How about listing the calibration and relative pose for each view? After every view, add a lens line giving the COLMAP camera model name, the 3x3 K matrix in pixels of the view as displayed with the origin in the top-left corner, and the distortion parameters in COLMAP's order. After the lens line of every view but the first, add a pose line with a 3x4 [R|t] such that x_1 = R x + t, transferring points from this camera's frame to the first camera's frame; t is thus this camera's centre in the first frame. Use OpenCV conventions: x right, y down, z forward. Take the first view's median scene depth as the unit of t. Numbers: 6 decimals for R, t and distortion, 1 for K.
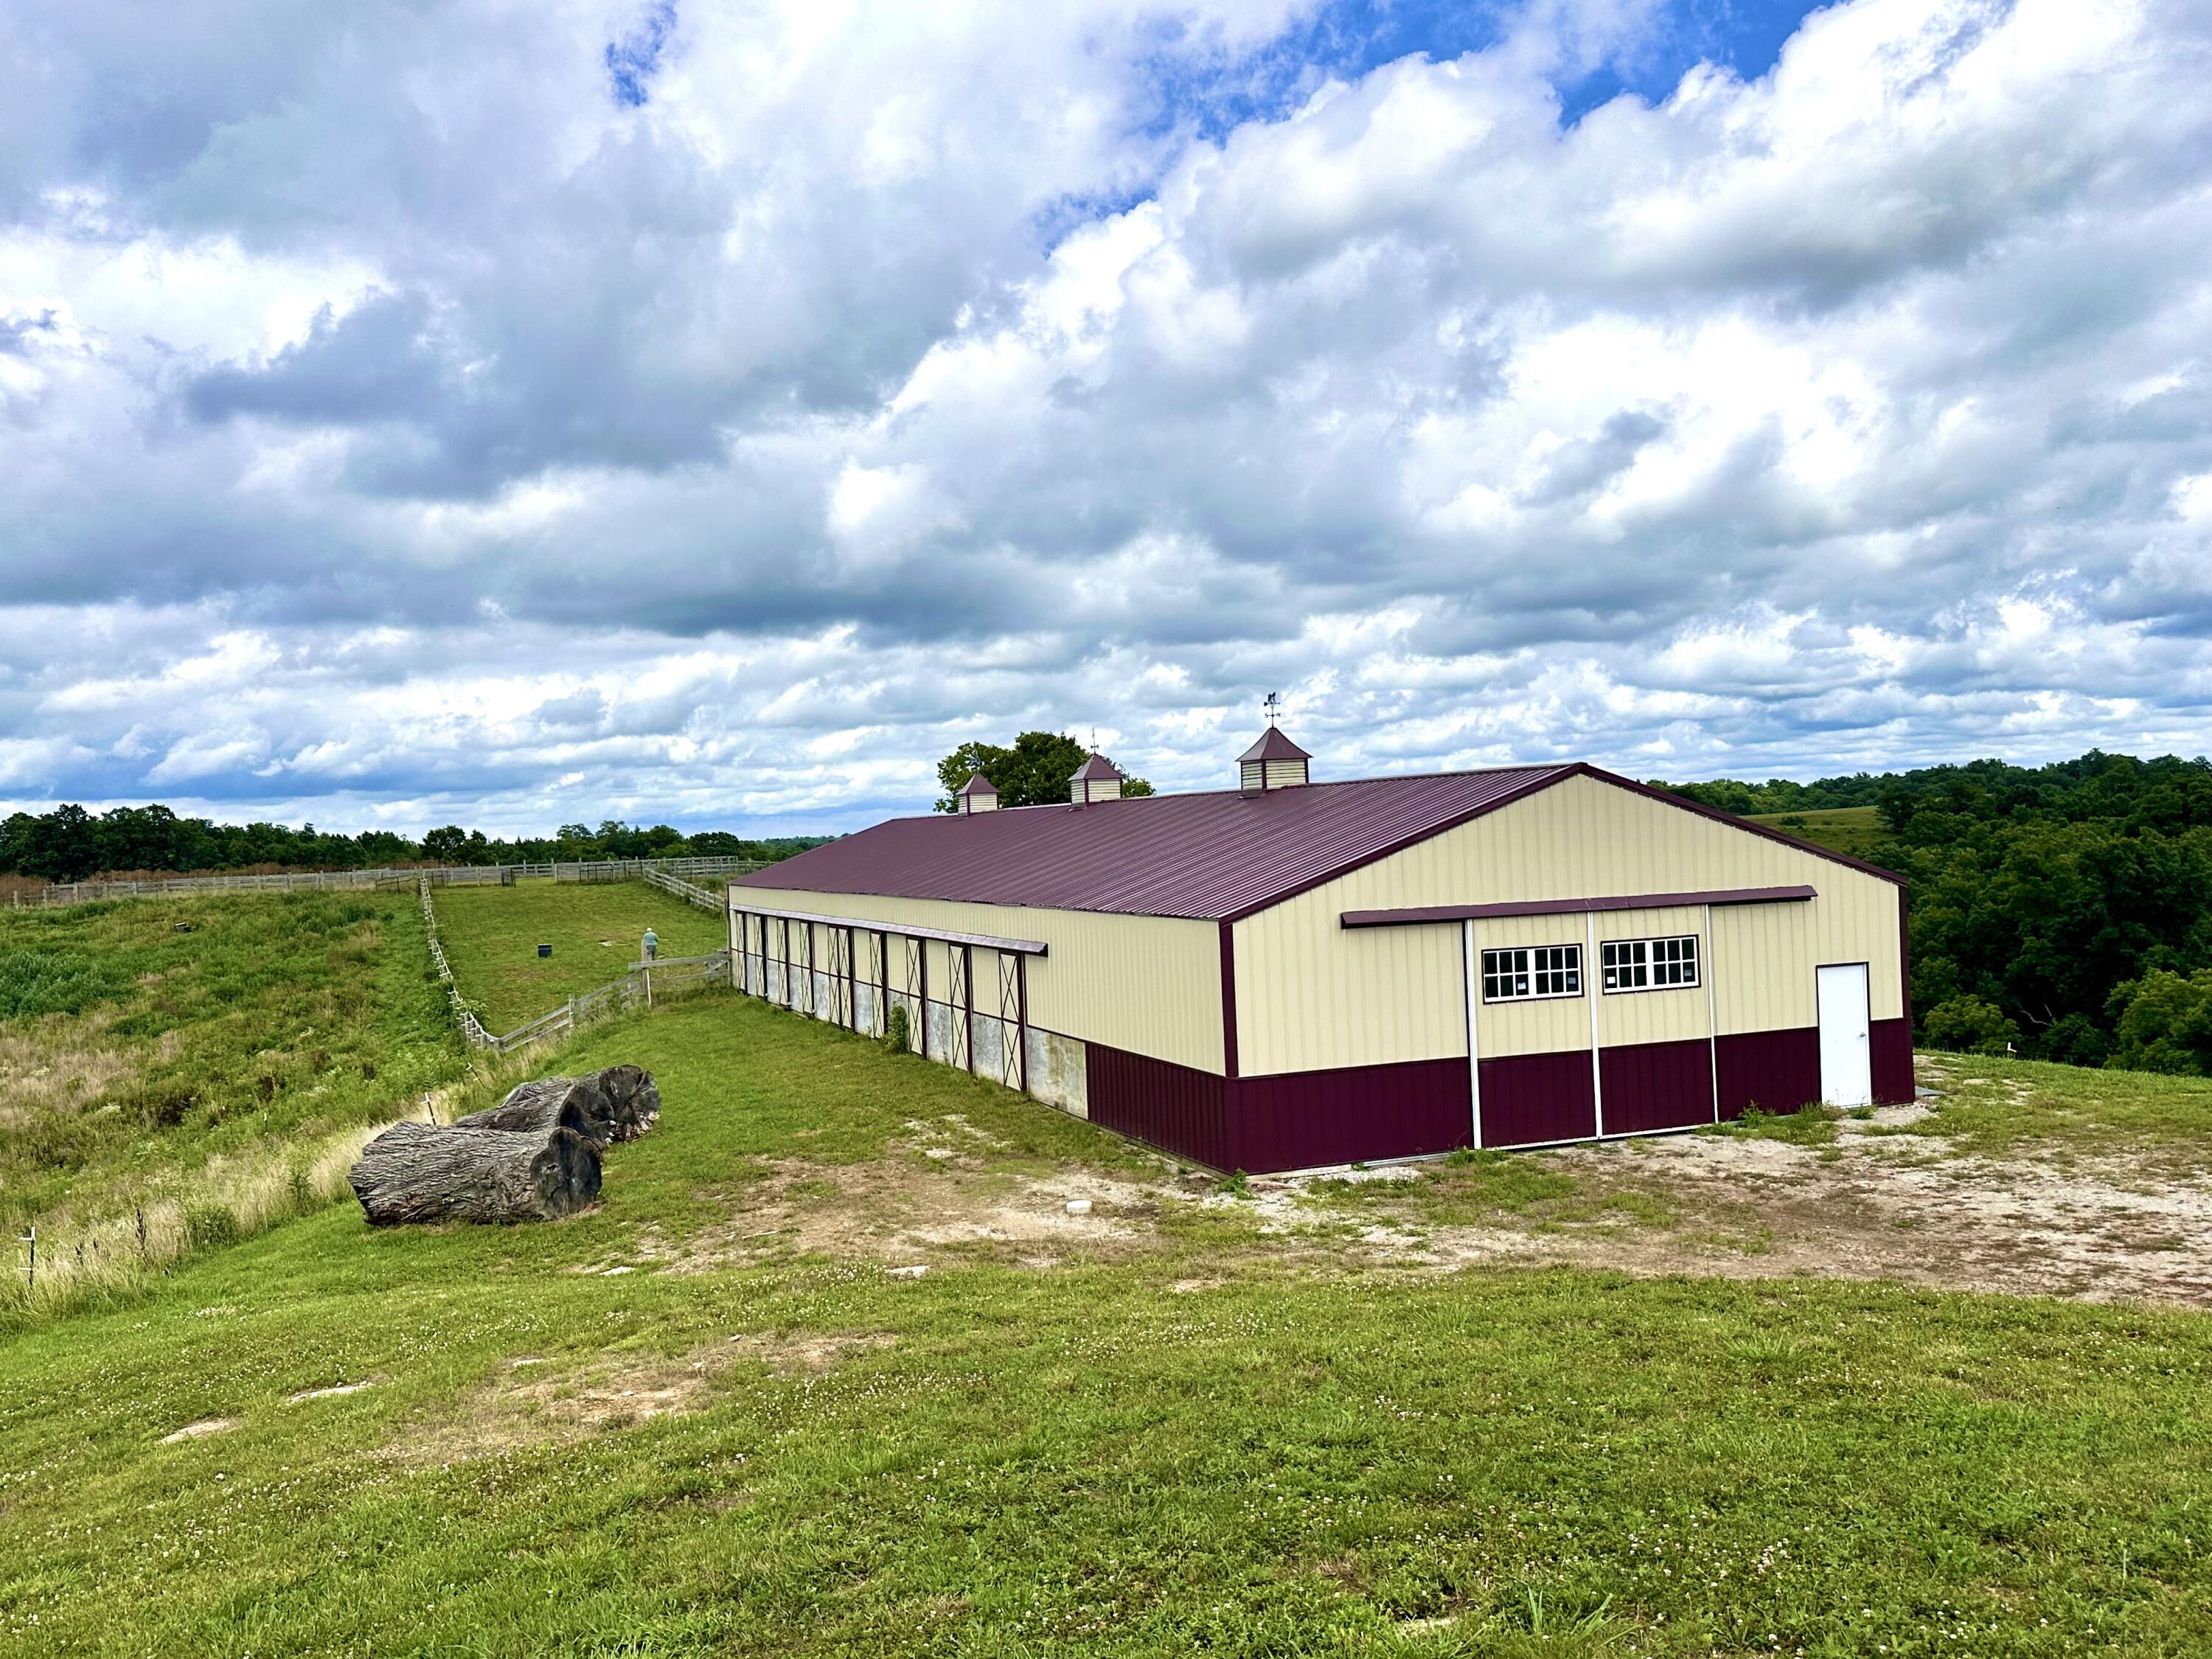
lens RADIAL K [[1801.2, 0, 1095.4], [0, 1801.2, 826.3], [0, 0, 1]] dist [0.084019, -0.010032]
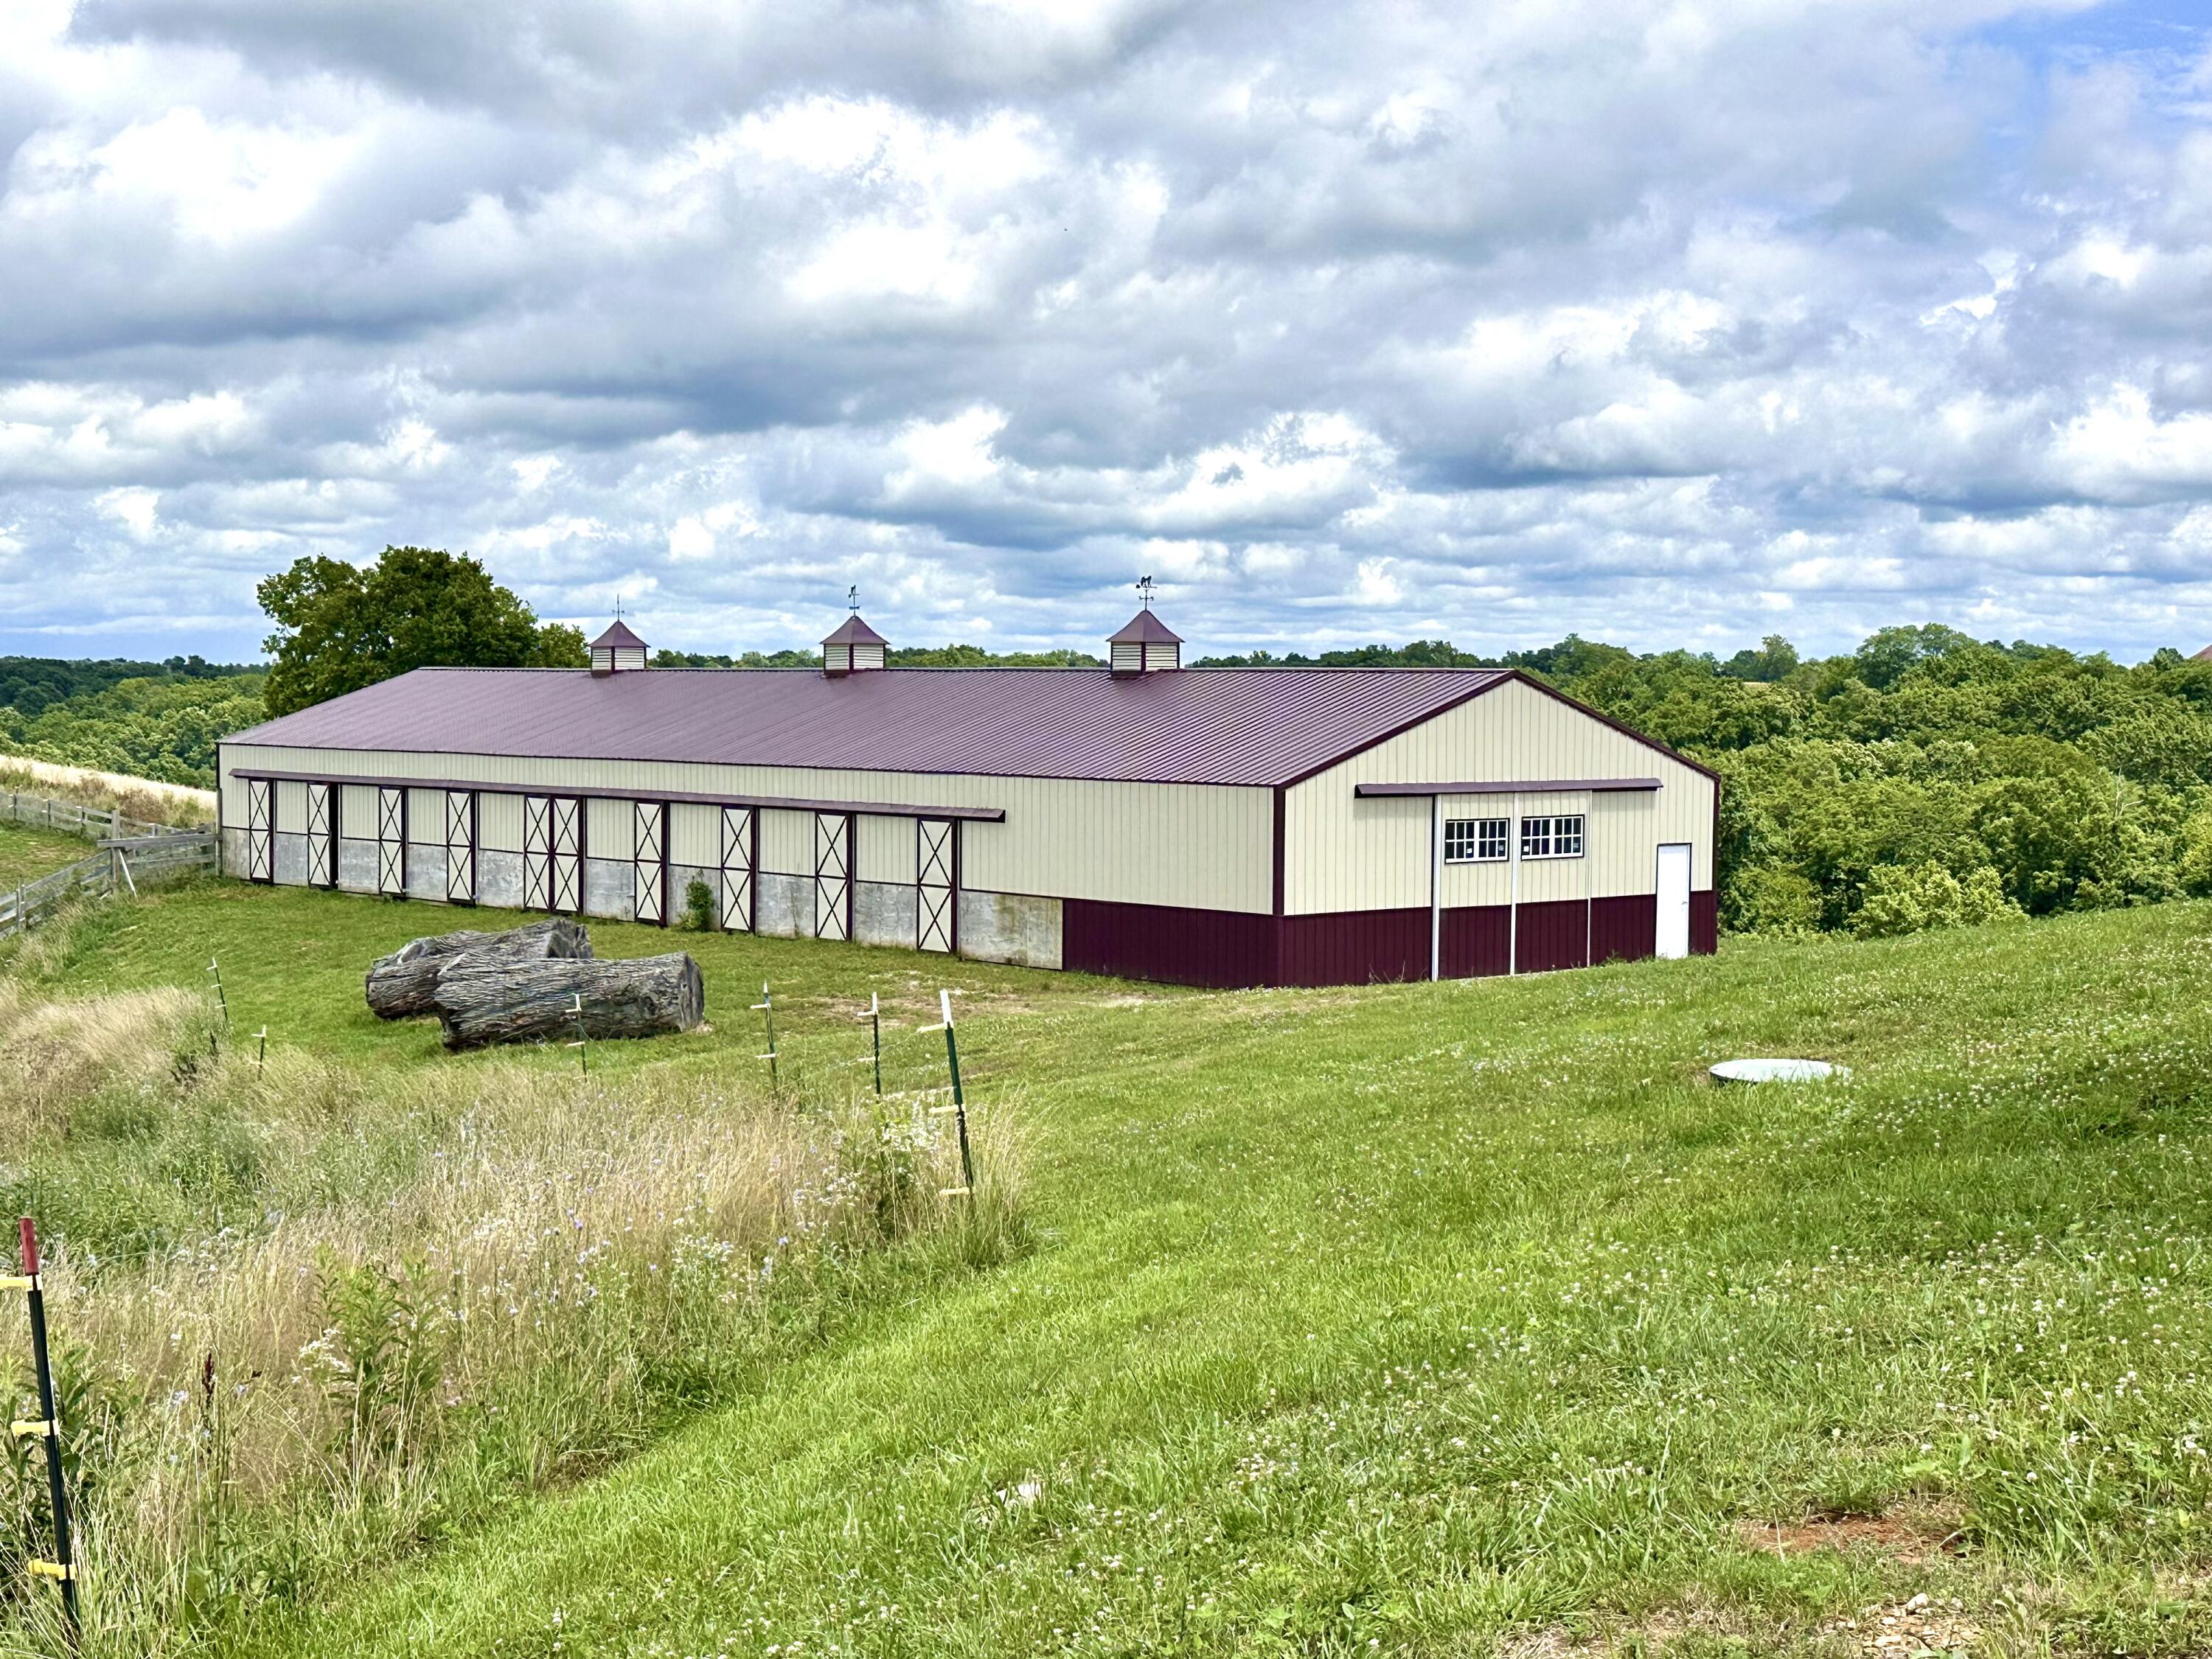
lens RADIAL K [[3057.5, 0, 1111.3], [0, 3057.5, 843.8], [0, 0, 1]] dist [0.143338, 0.000000]
pose [[0.936702, 0.029976, 0.348842, -0.676028], [-0.046234, 0.998193, 0.038371, 0.014634], [-0.347062, -0.052071, 0.936396, -0.809129]]
